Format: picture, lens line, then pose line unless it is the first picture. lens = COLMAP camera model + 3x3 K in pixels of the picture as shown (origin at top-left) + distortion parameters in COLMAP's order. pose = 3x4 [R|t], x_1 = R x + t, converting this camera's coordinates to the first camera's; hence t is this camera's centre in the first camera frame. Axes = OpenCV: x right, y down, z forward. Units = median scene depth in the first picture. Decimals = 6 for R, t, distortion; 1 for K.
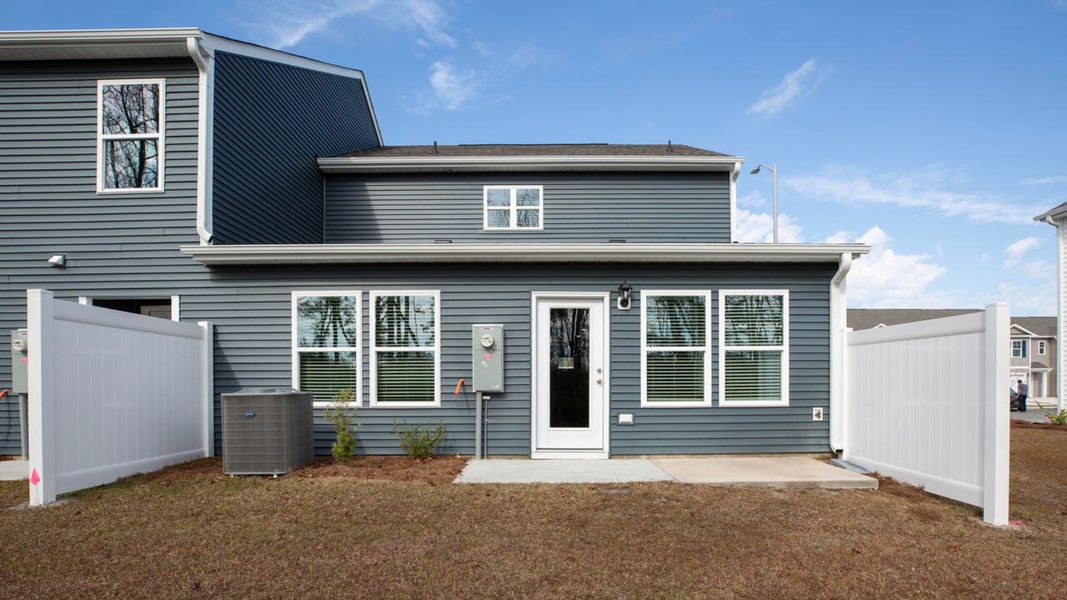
lens RADIAL K [[544.0, 0, 534.2], [0, 544.0, 391.5], [0, 0, 1]] dist [-0.028873, 0.000578]
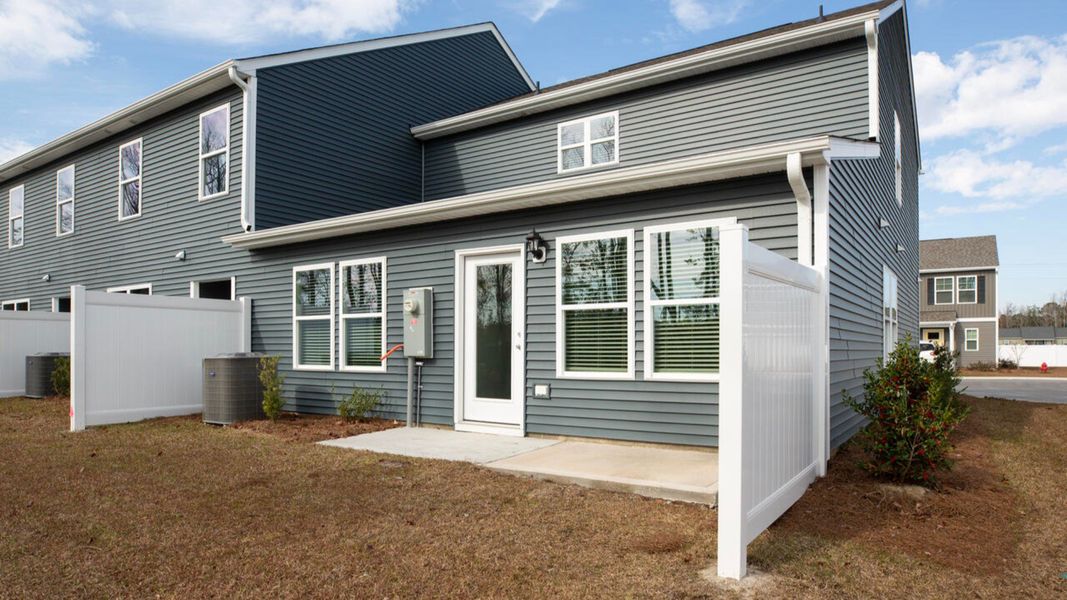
lens RADIAL K [[655.6, 0, 533.5], [0, 655.6, 344.4], [0, 0, 1]] dist [-0.029678, -0.000246]
pose [[0.827211, -0.000727, -0.561890, 0.733339], [-0.005534, 0.999940, -0.009441, -0.012708], [0.561864, 0.010919, 0.827158, 0.148423]]
